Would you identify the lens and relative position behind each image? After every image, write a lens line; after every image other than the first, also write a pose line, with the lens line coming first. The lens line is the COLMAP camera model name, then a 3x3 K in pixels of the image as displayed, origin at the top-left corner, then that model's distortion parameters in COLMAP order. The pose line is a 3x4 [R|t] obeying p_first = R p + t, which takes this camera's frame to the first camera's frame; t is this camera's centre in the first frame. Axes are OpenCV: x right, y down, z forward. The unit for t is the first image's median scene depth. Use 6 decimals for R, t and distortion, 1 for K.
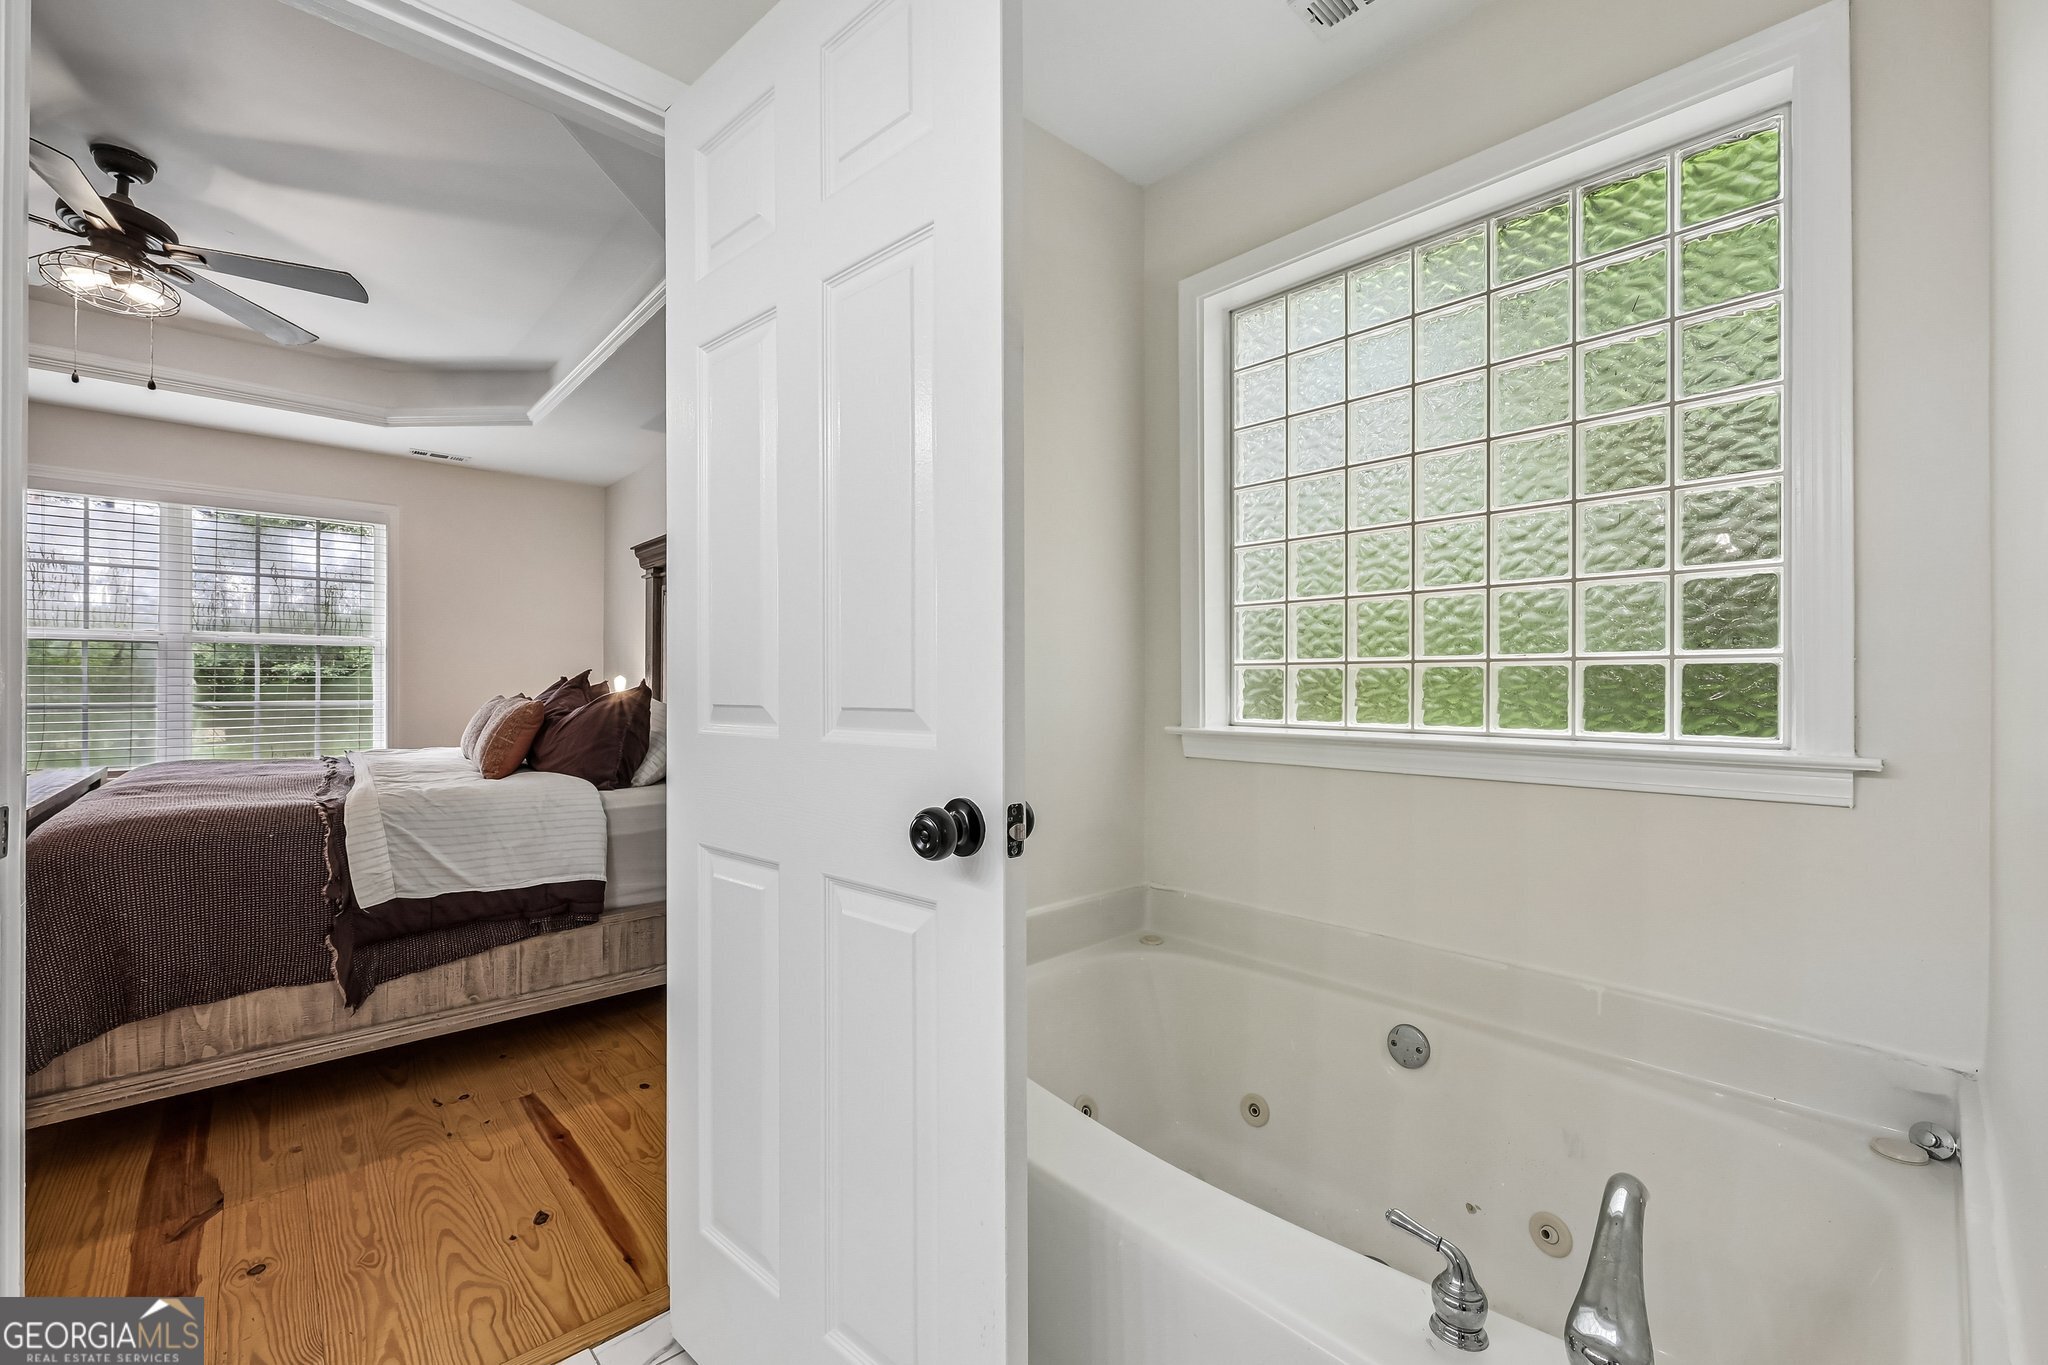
lens RADIAL K [[837.0, 0, 1024.0], [0, 837.0, 682.5], [0, 0, 1]] dist [0.000092, 0.000032]
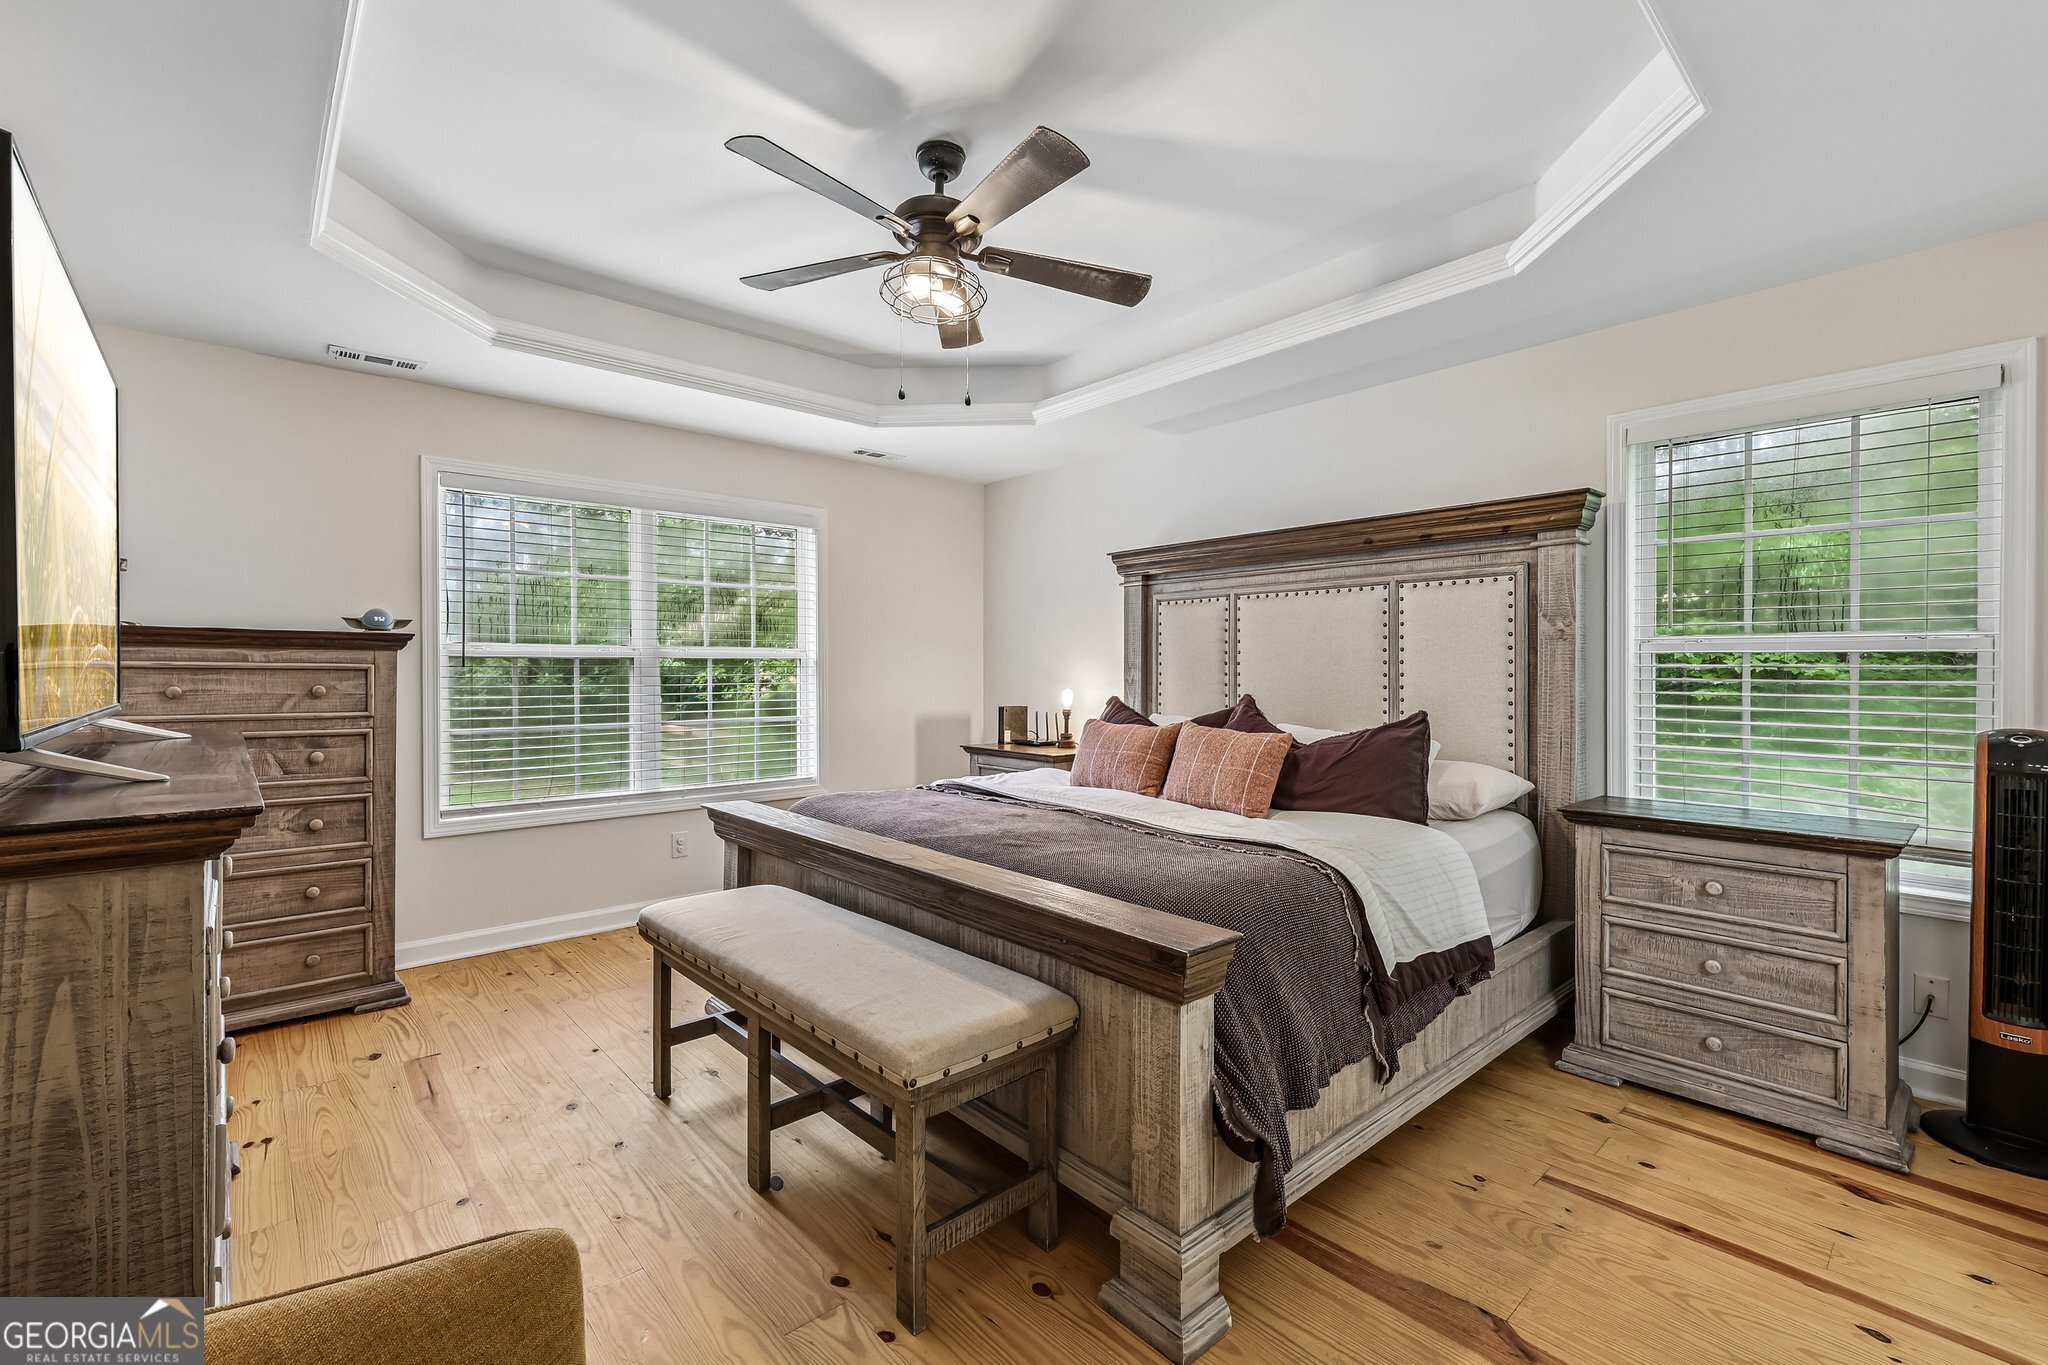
lens RADIAL K [[874.4, 0, 1026.0], [0, 874.4, 675.4], [0, 0, 1]] dist [0.000283, 0.000151]
pose [[0.999894, -0.004019, -0.014028, -1.054034], [0.004194, 0.999913, 0.012519, -0.069306], [0.013976, -0.012576, 0.999823, 0.027718]]
